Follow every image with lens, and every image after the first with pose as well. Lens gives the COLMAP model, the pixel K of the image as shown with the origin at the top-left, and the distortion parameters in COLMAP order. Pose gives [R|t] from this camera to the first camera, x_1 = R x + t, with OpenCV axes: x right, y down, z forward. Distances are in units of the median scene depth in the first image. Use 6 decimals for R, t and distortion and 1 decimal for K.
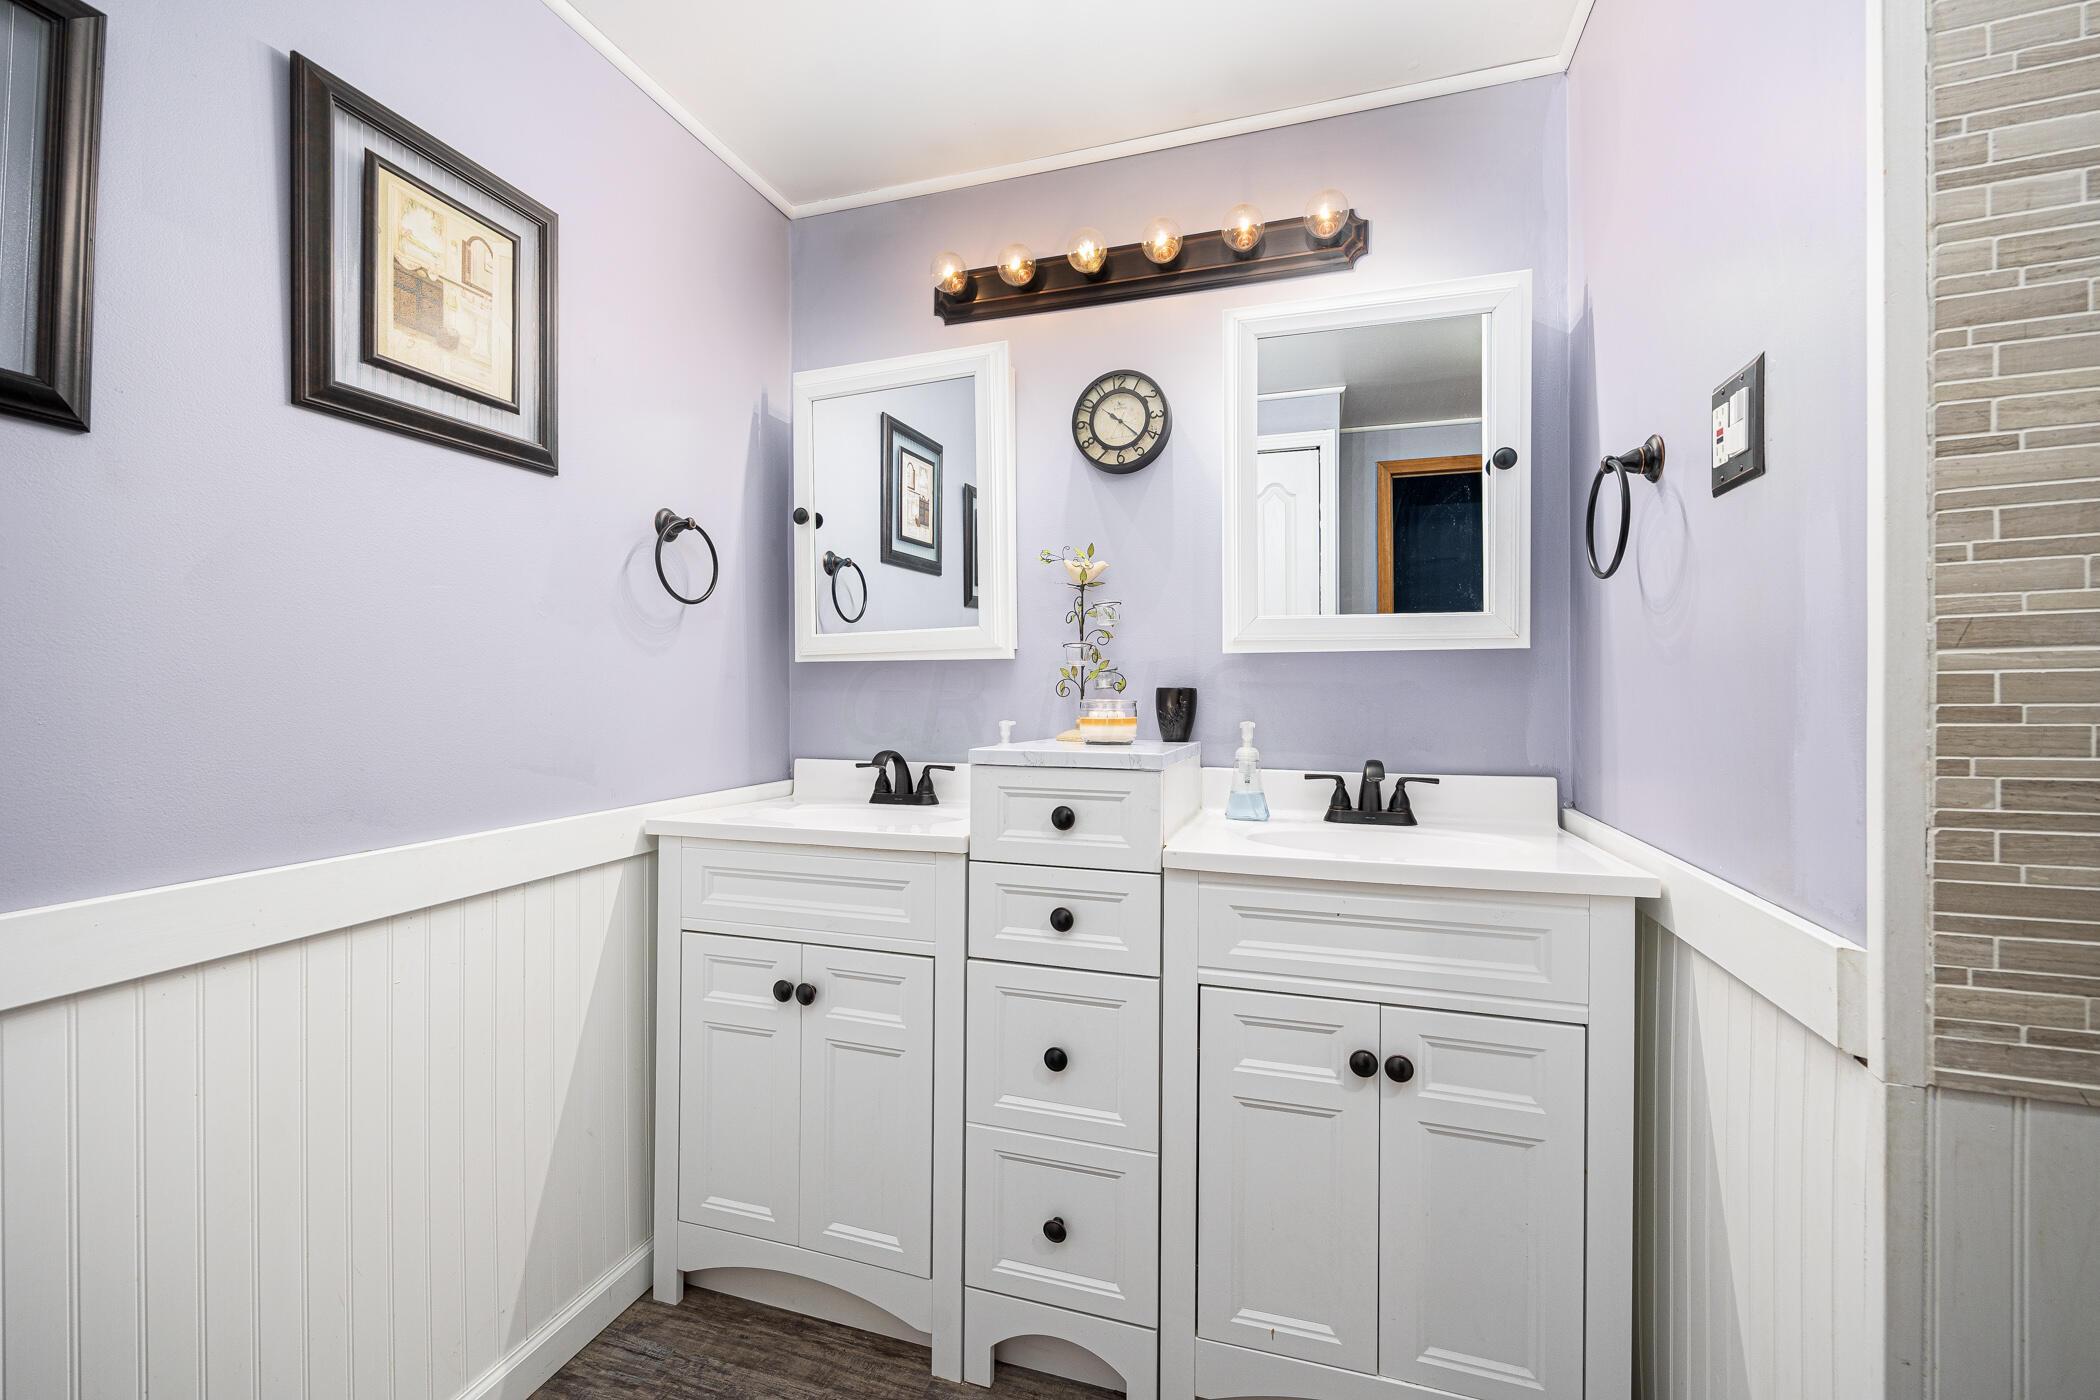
lens RADIAL K [[837.9, 0, 1050.0], [0, 837.9, 700.0], [0, 0, 1]] dist [-0.002690, 0.000359]
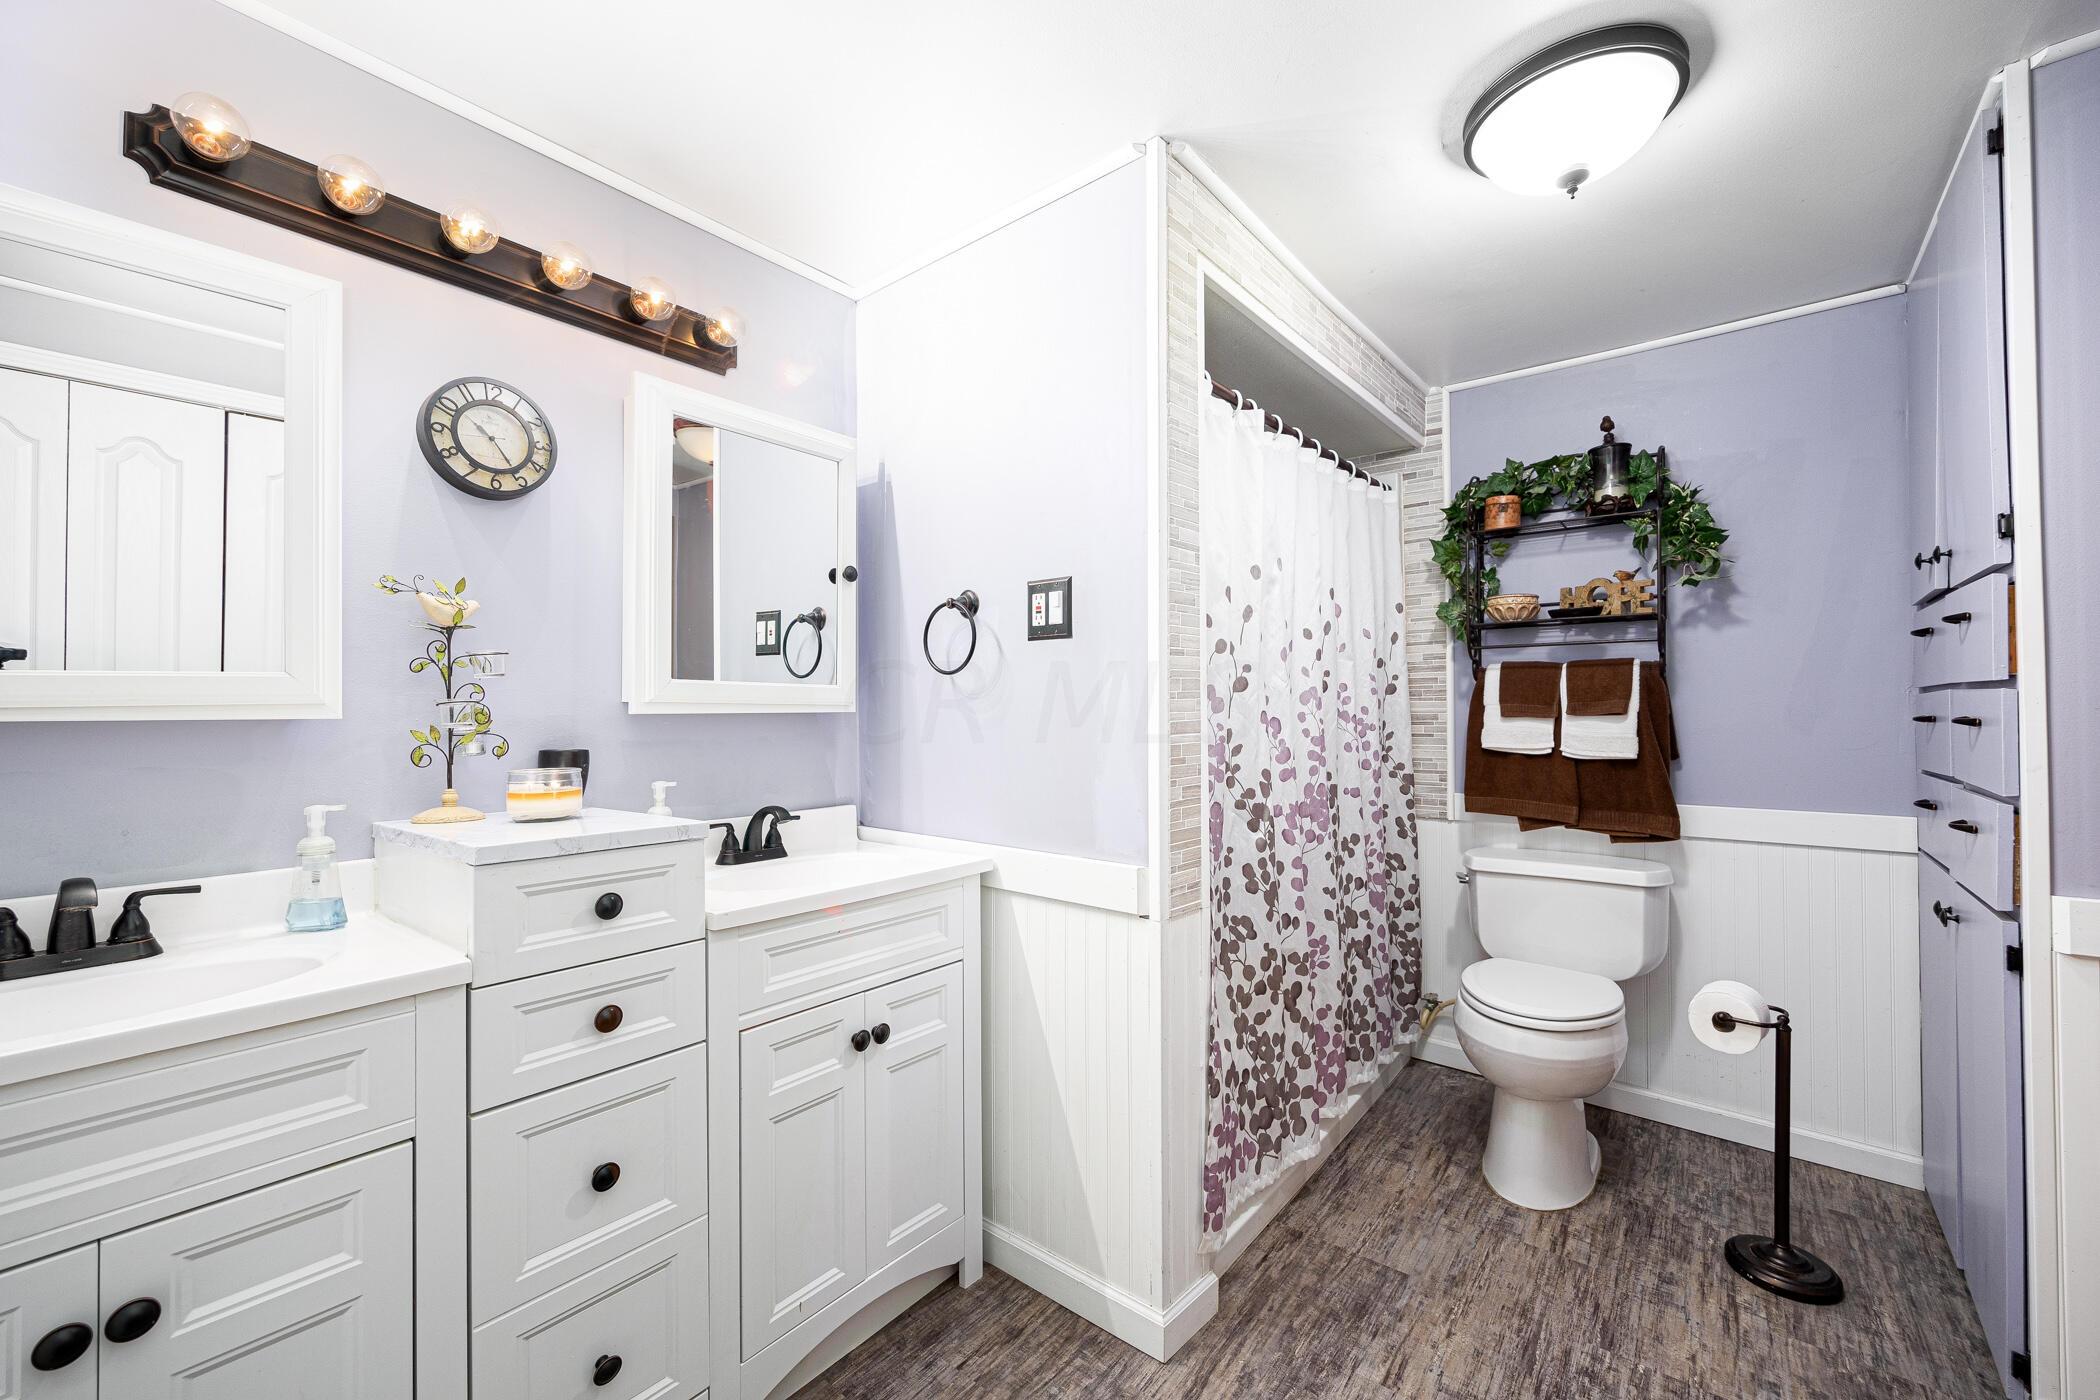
lens RADIAL K [[838.4, 0, 1055.4], [0, 838.4, 702.8], [0, 0, 1]] dist [-0.000562, -0.000011]
pose [[0.364324, 0.008352, 0.931235, -0.594590], [0.010904, 0.999853, -0.013233, -0.056544], [-0.931208, 0.014975, 0.364180, 0.193935]]
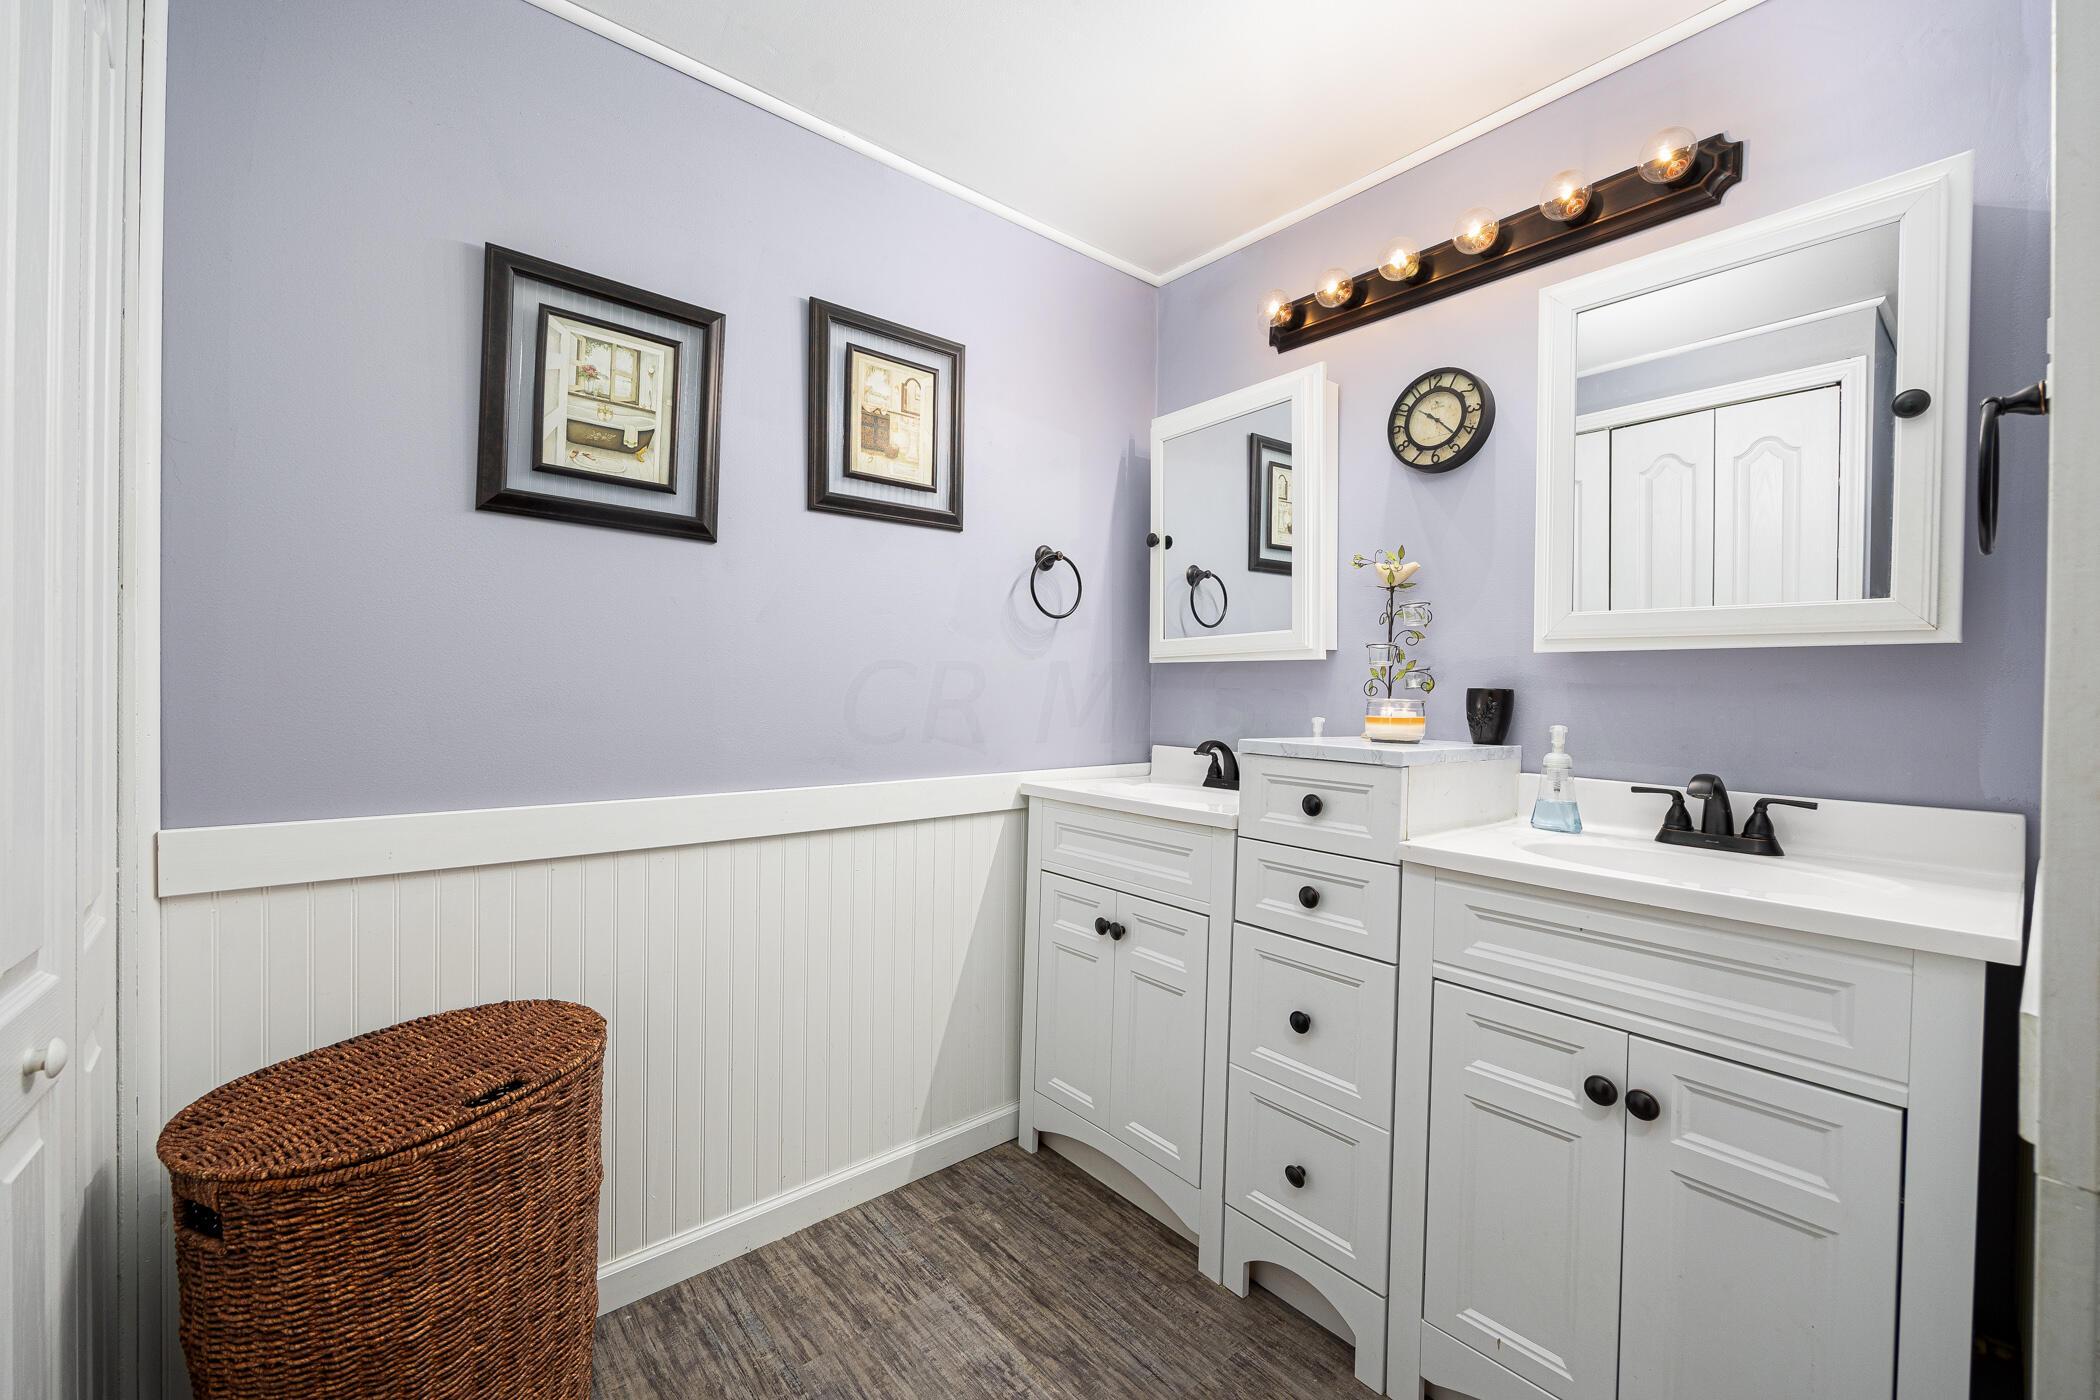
lens RADIAL K [[837.9, 0, 1050.0], [0, 837.9, 700.0], [0, 0, 1]] dist [-0.002690, 0.000359]
pose [[0.843672, 0.019901, -0.536490, 0.282631], [-0.018471, 0.999797, 0.008040, 0.000145], [0.536541, 0.003126, 0.843869, -0.101539]]
